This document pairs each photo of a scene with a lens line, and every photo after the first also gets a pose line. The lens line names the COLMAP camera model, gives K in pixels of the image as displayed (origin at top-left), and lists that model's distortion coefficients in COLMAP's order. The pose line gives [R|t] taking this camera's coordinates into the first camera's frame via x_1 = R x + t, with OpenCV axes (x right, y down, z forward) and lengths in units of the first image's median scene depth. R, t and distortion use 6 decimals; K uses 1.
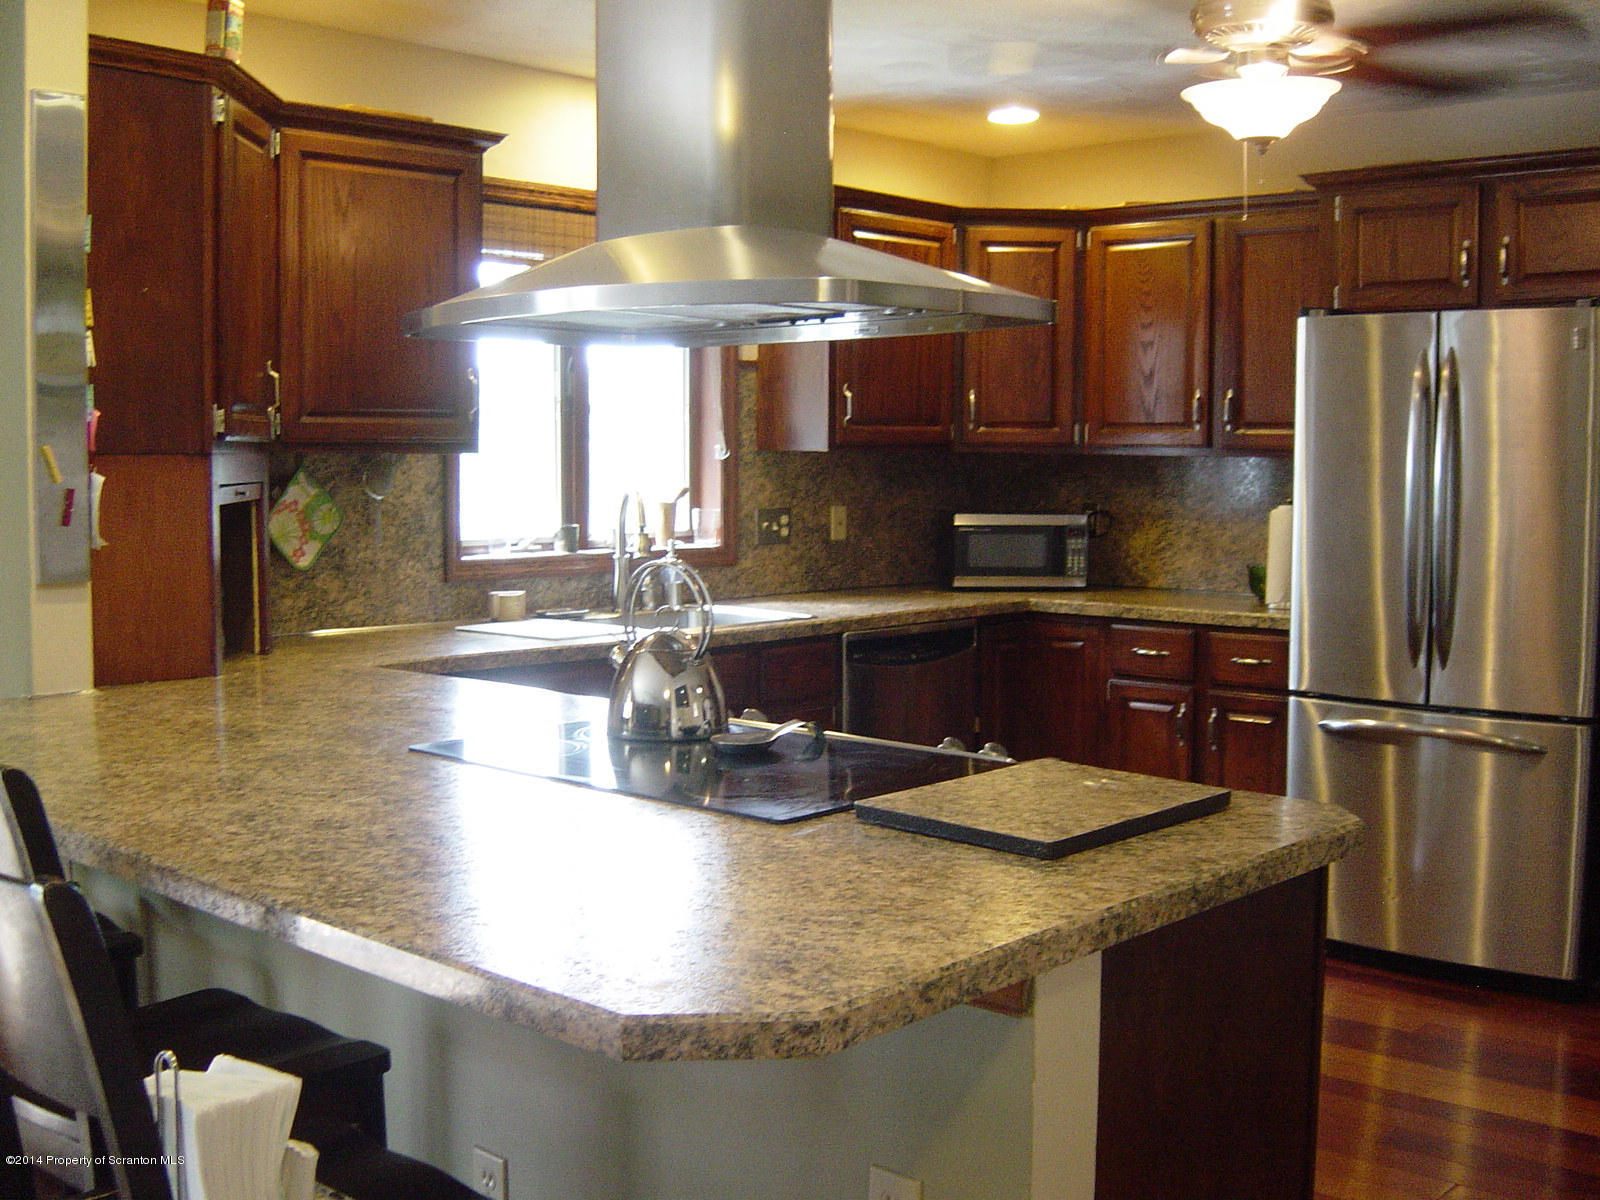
lens RADIAL K [[1799.4, 0, 800.3], [0, 1799.4, 599.5], [0, 0, 1]] dist [-0.137590, 0.000000]
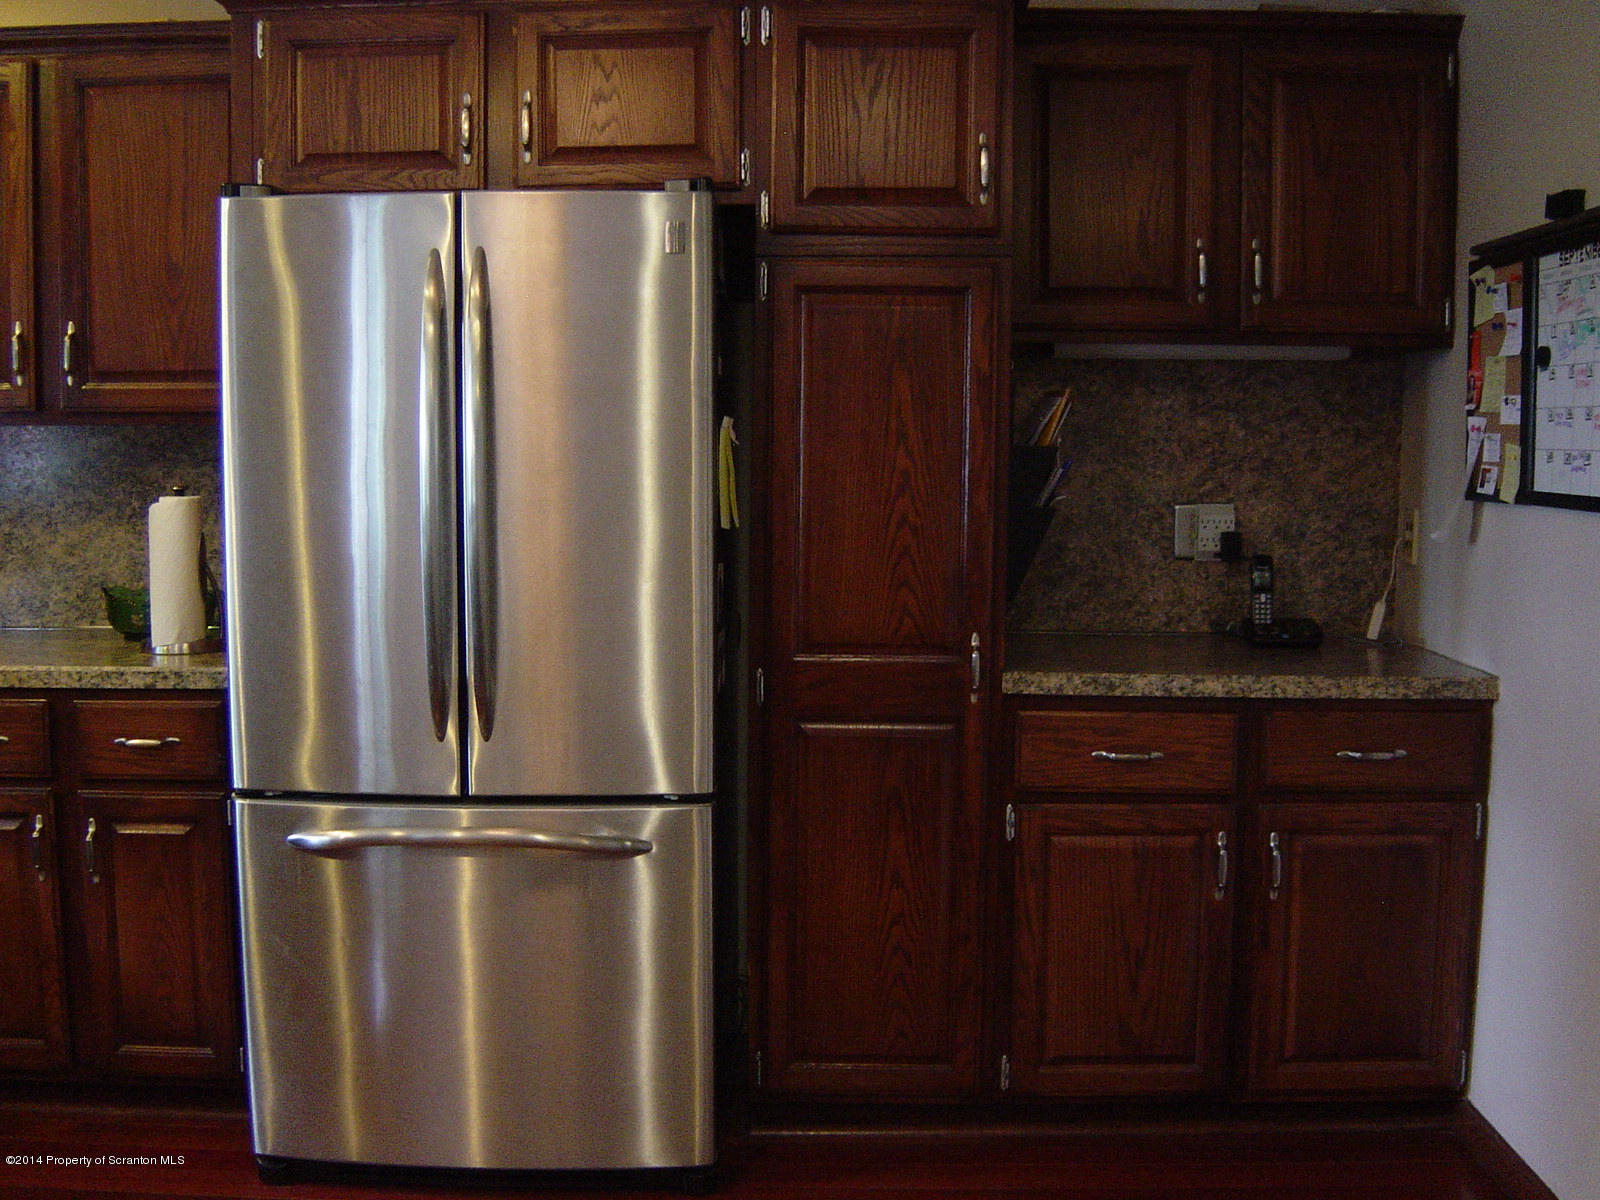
lens RADIAL K [[1799.4, 0, 796.5], [0, 1799.4, 603.7], [0, 0, 1]] dist [-0.137590, 0.000000]
pose [[0.753013, -0.068011, 0.654481, 0.015638], [0.055660, 0.997663, 0.039633, -0.026757], [-0.655647, 0.006585, 0.755039, 0.359804]]
